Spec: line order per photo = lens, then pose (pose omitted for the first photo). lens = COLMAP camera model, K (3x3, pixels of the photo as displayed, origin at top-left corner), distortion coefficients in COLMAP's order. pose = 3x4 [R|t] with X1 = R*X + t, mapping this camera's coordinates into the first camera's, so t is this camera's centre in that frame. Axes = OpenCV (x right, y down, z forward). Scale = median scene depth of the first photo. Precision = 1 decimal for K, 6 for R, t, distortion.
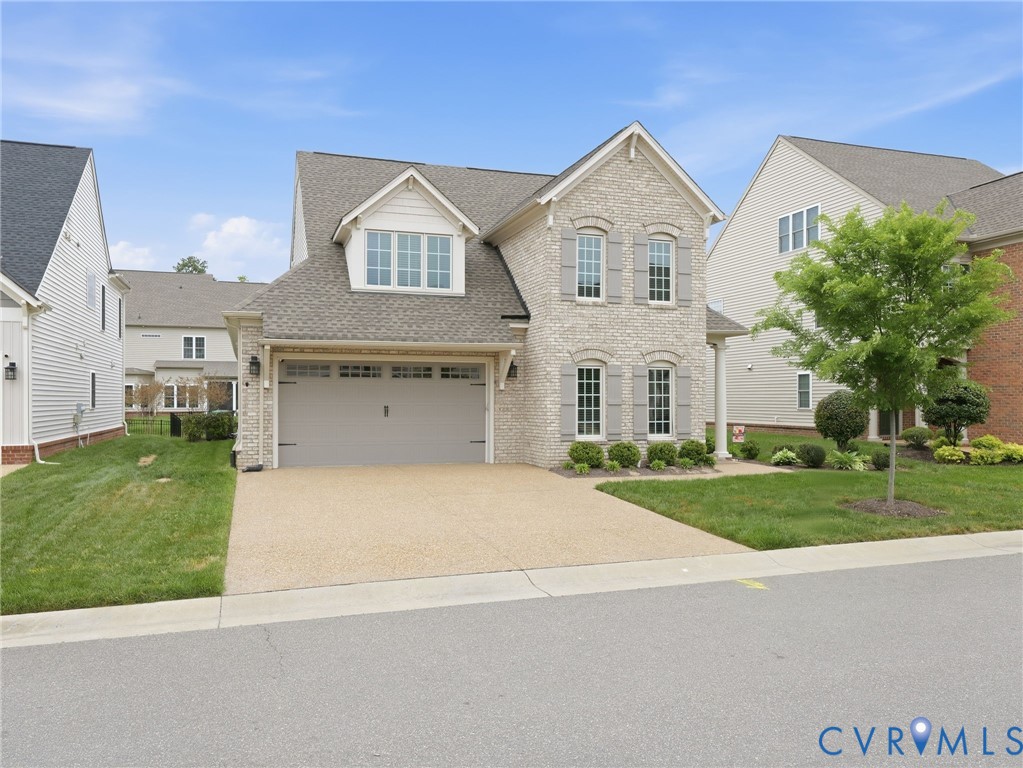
lens RADIAL K [[723.8, 0, 511.4], [0, 723.8, 417.2], [0, 0, 1]] dist [0.001237, -0.000567]
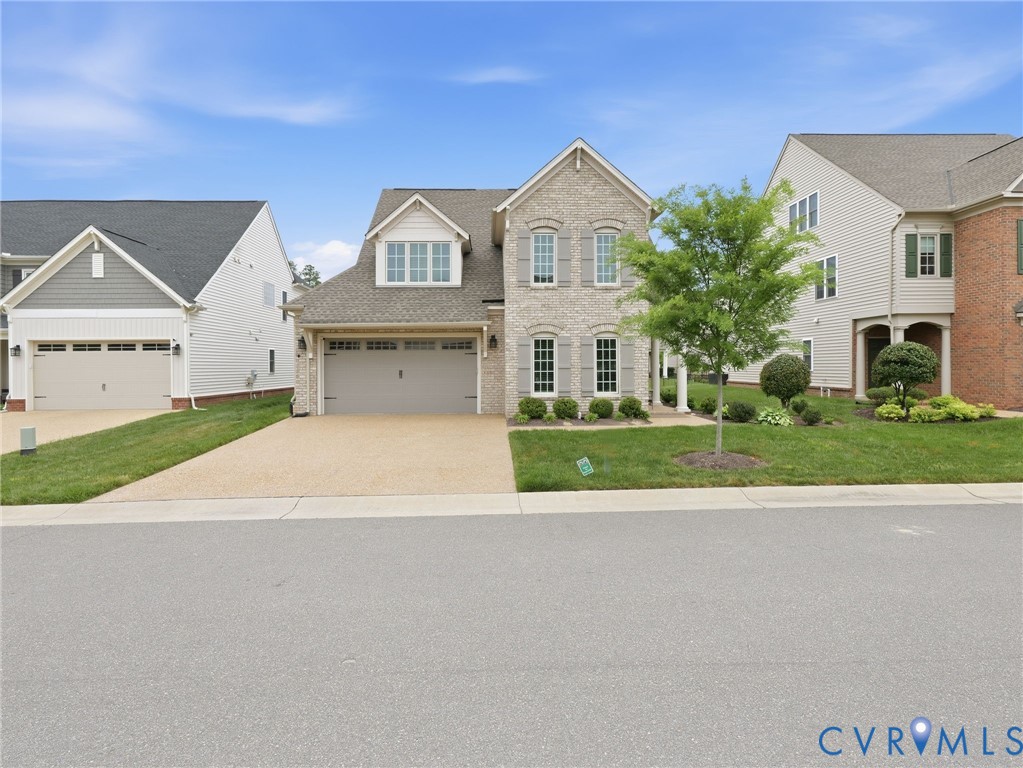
lens RADIAL K [[536.8, 0, 505.0], [0, 536.8, 380.9], [0, 0, 1]] dist [0.003284, 0.000129]
pose [[0.962475, -0.001132, -0.271369, 0.291201], [0.002502, 0.999986, 0.004704, -0.000103], [0.271360, -0.005206, 0.962464, 0.081658]]
